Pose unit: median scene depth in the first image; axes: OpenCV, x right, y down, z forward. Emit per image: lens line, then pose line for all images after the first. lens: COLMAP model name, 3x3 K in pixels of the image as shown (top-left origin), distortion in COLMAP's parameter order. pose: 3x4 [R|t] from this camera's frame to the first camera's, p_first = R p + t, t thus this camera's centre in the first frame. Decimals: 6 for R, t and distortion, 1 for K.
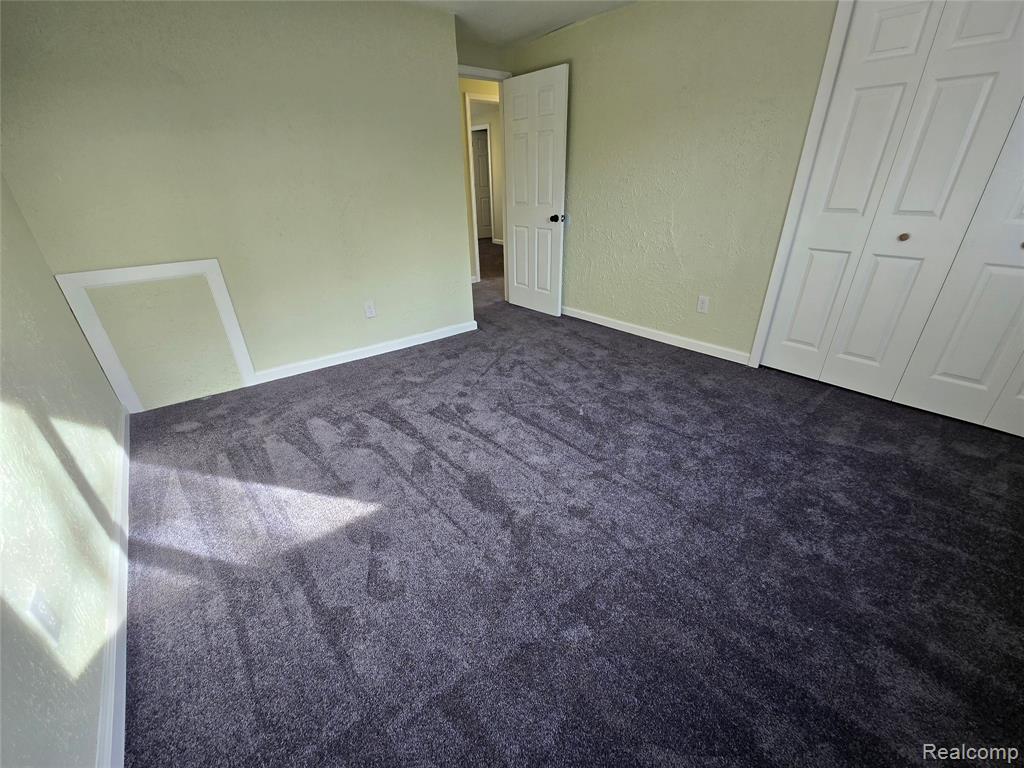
lens RADIAL K [[419.2, 0, 514.2], [0, 419.2, 392.3], [0, 0, 1]] dist [0.000493, -0.000016]
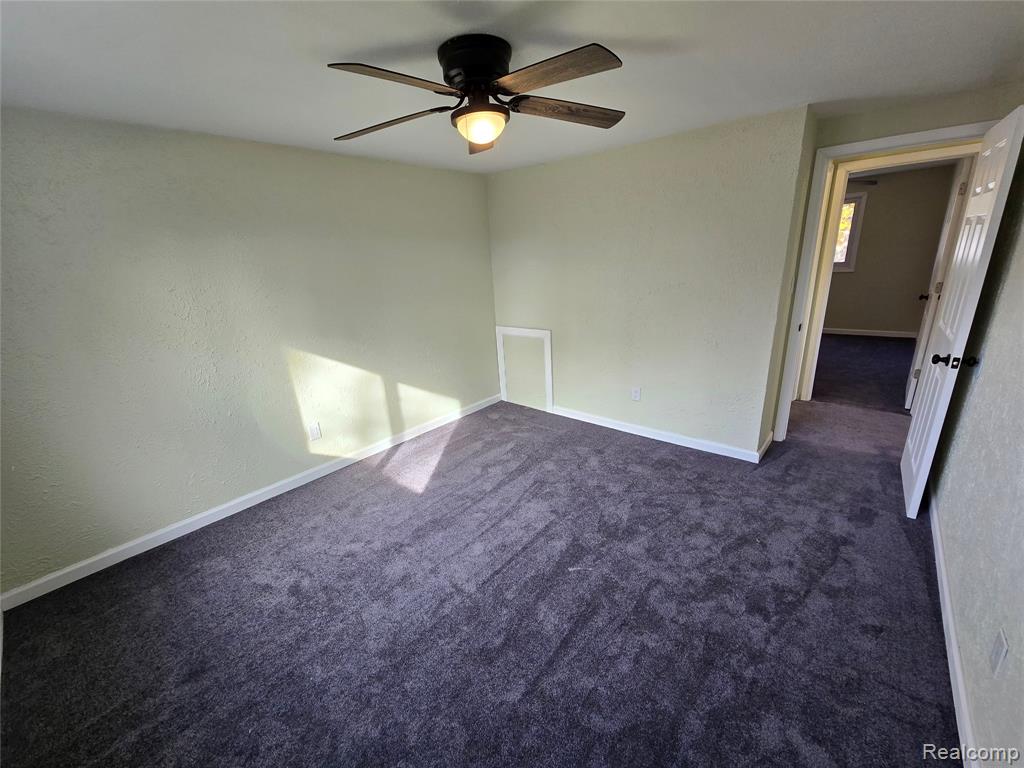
lens RADIAL K [[419.2, 0, 514.2], [0, 419.2, 392.3], [0, 0, 1]] dist [0.000493, -0.000016]
pose [[0.192320, 0.317520, -0.928544, 0.880959], [-0.397852, 0.890185, 0.222000, -0.450867], [0.897066, 0.326728, 0.297527, 0.536402]]
